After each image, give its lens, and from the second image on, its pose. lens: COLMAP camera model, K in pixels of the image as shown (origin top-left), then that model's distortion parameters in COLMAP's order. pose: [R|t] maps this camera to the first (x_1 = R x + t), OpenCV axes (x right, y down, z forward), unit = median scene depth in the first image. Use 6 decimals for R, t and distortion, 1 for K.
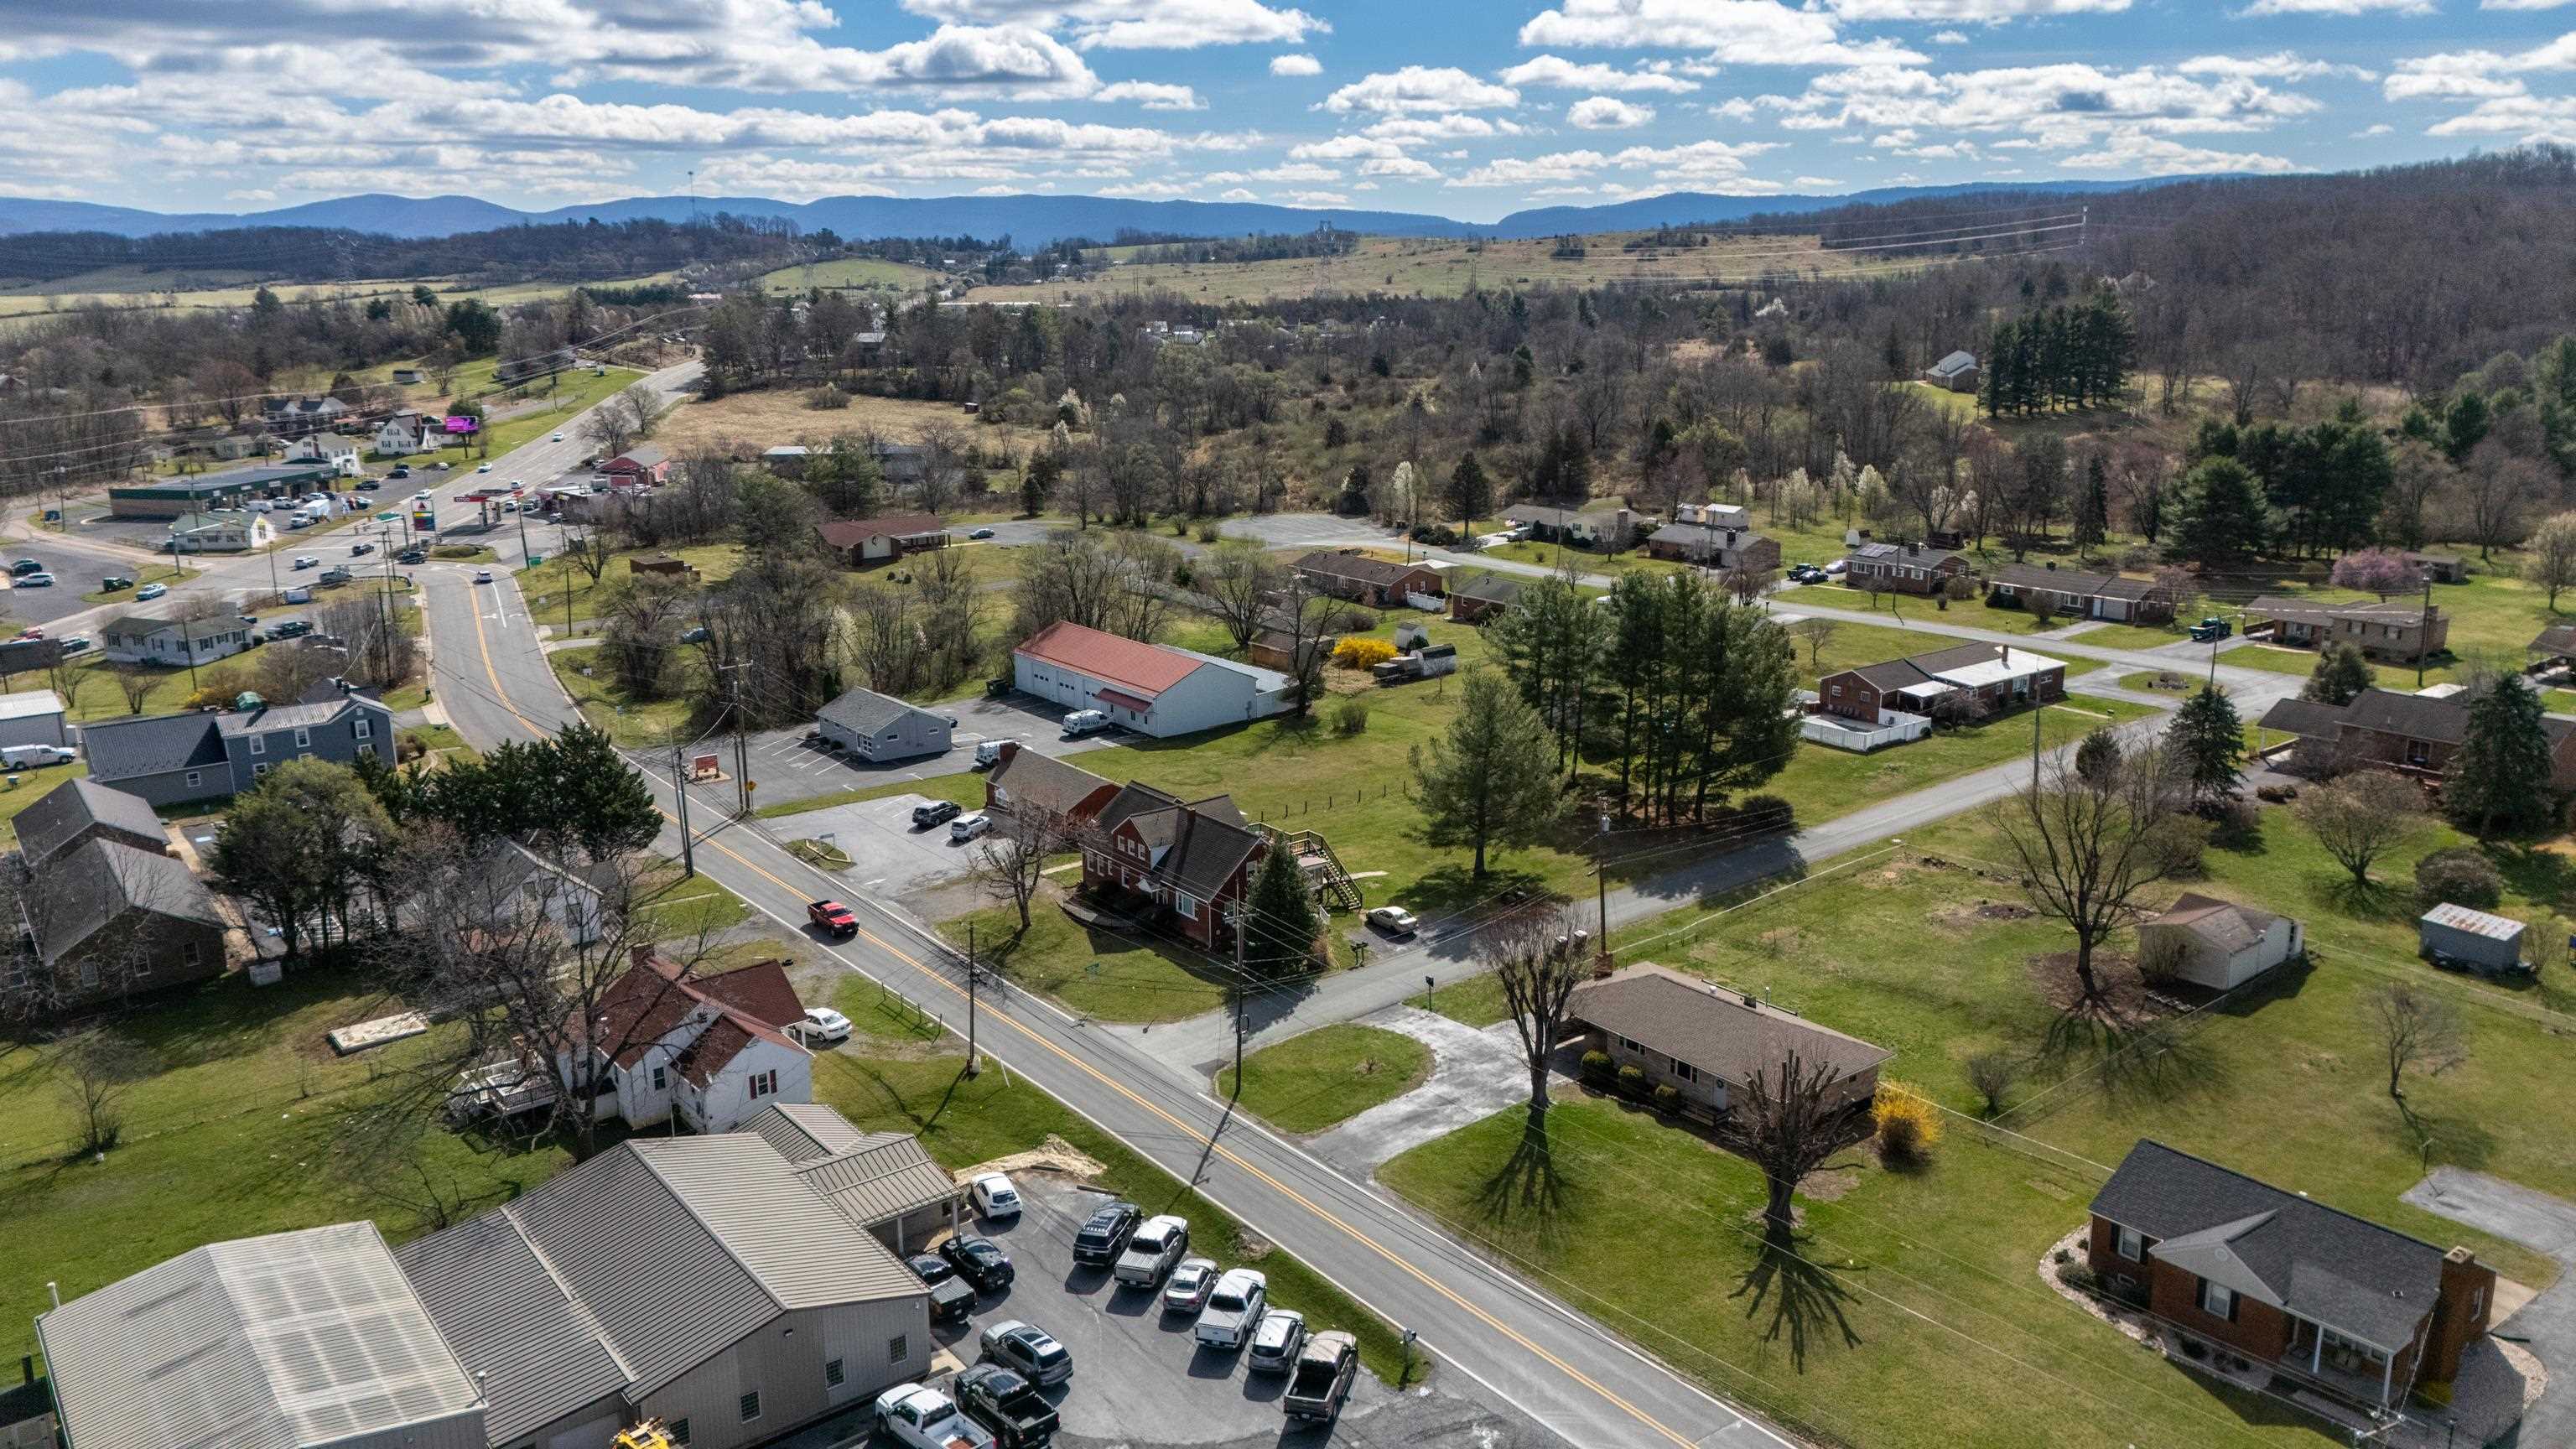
lens RADIAL K [[1885.2, 0, 1286.9], [0, 1885.2, 728.2], [0, 0, 1]] dist [0.087875, -0.083936]
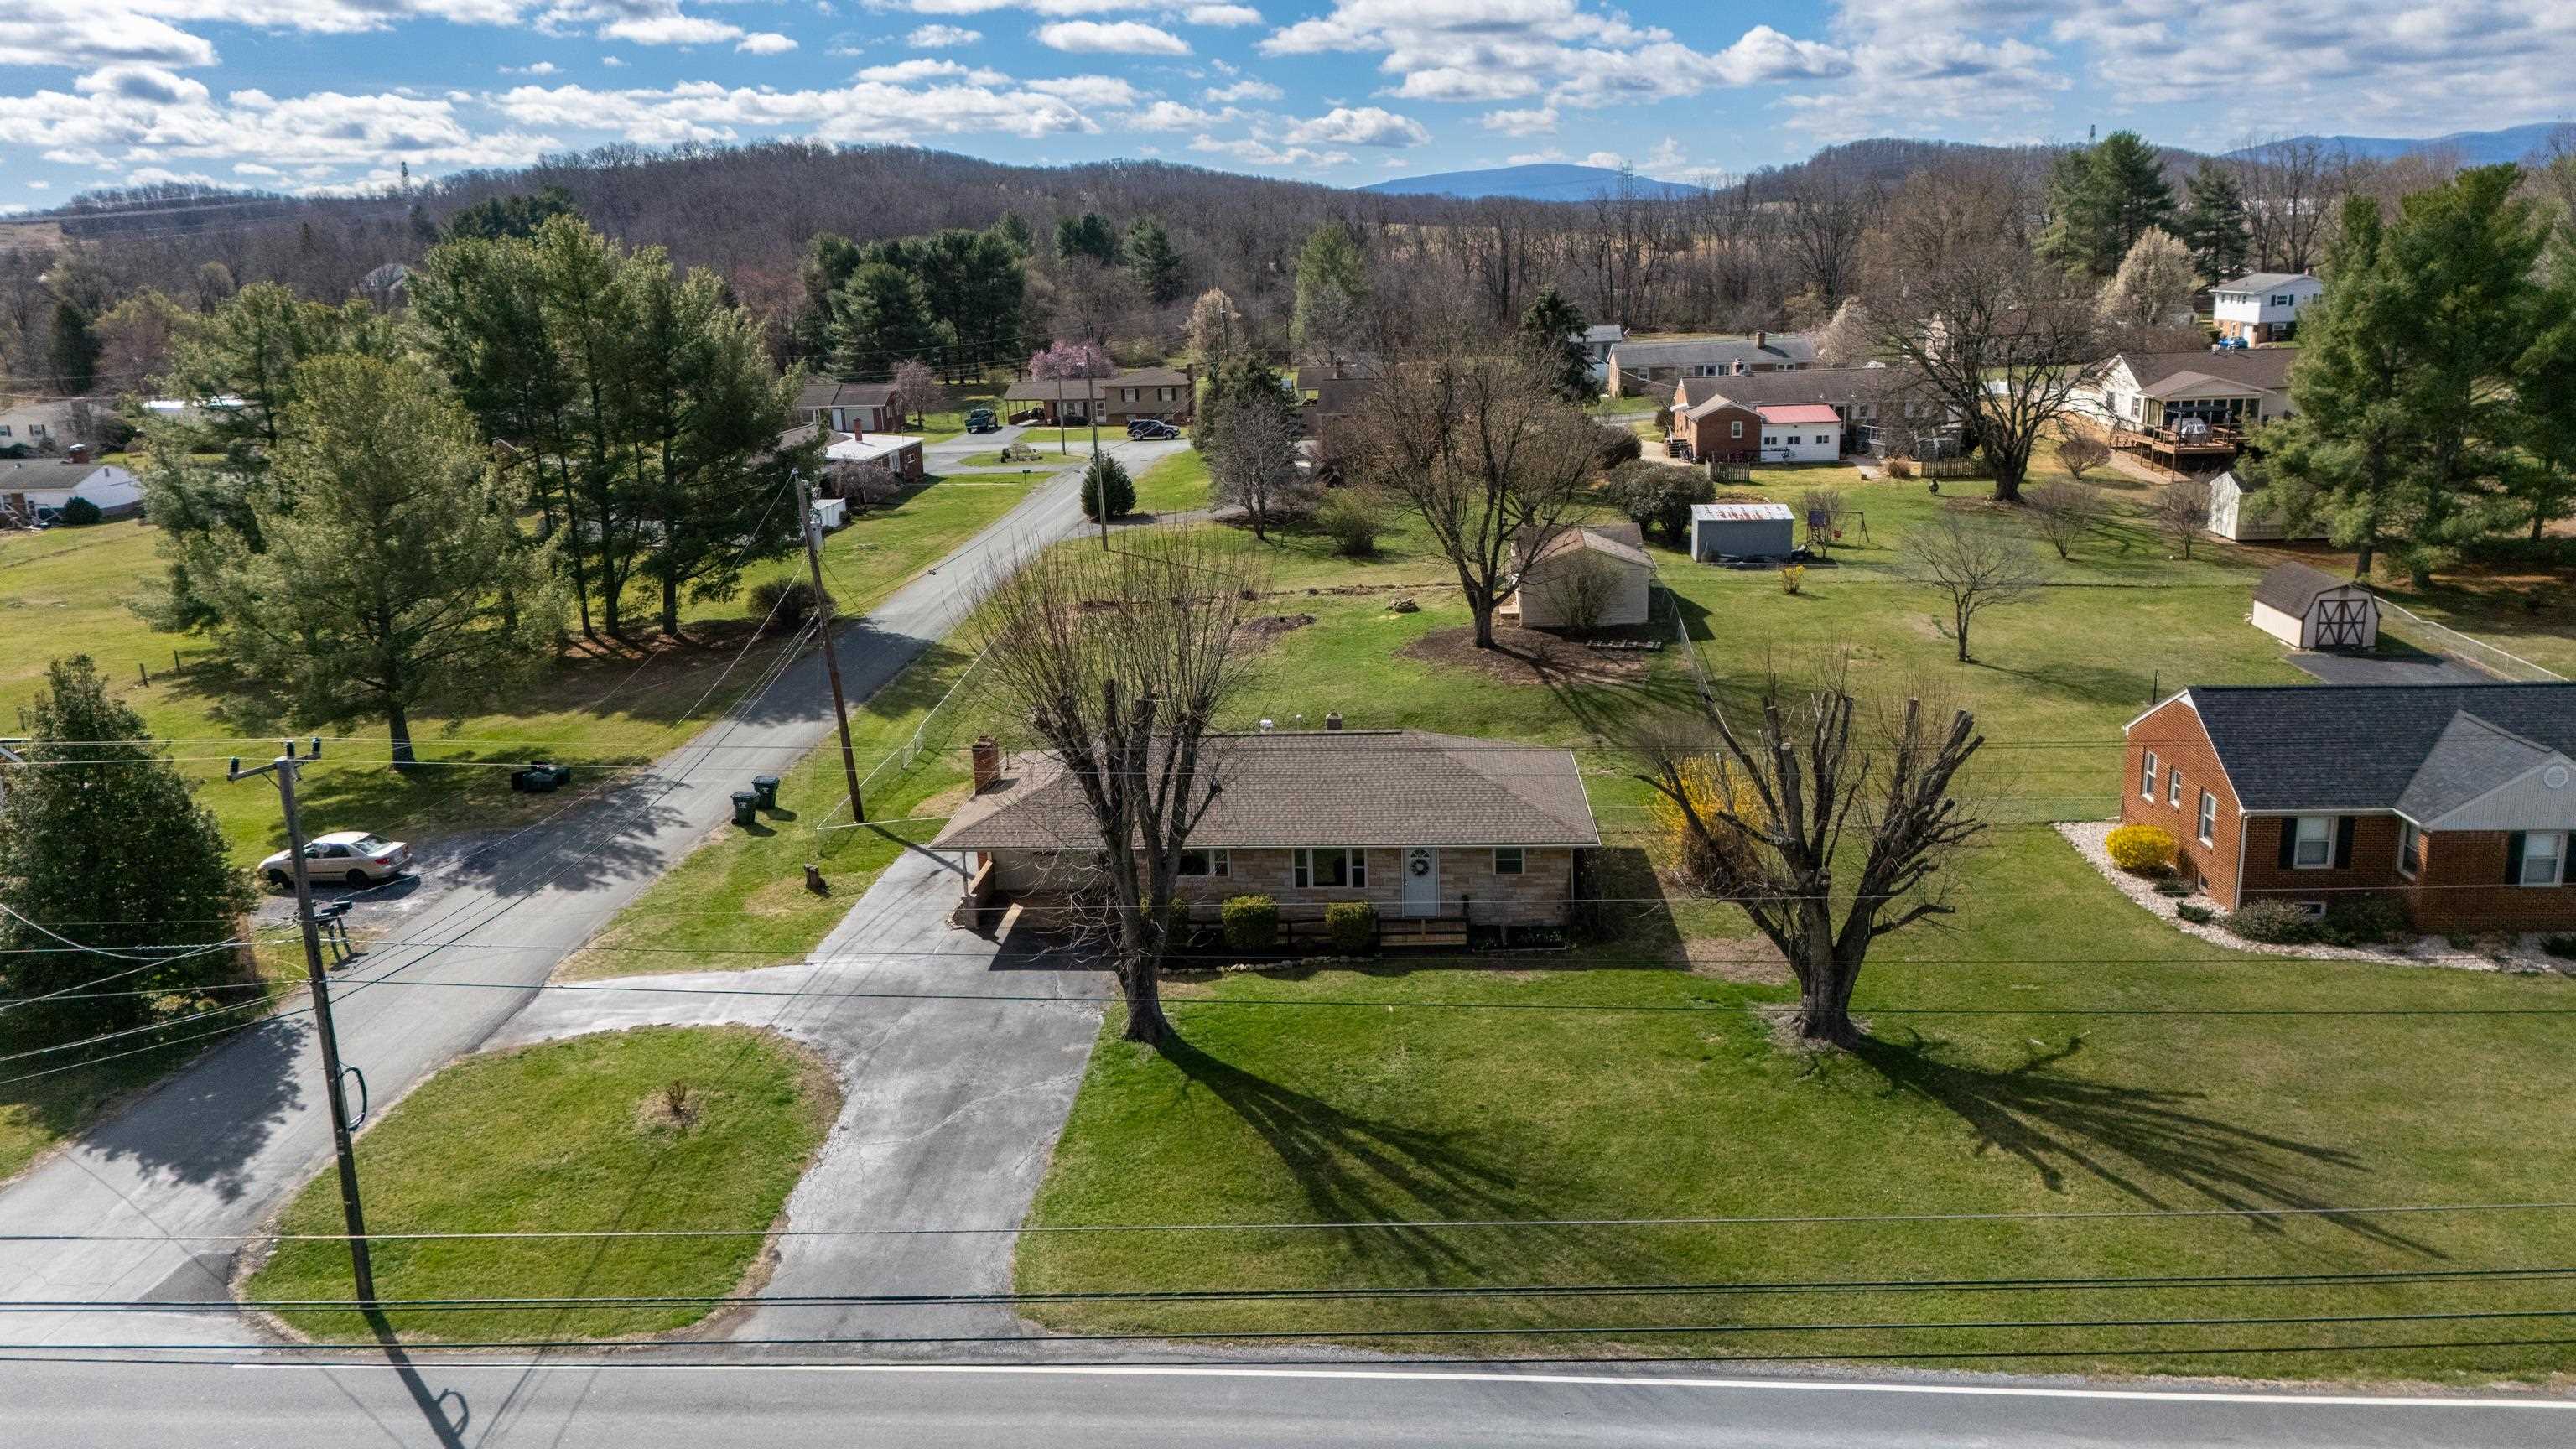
lens RADIAL K [[1899.1, 0, 1288.6], [0, 1899.1, 718.3], [0, 0, 1]] dist [0.070949, -0.058299]
pose [[0.667568, -0.188169, 0.720379, -0.124447], [0.205251, 0.976556, 0.064881, 0.093379], [-0.715699, 0.104546, 0.690540, 0.578152]]
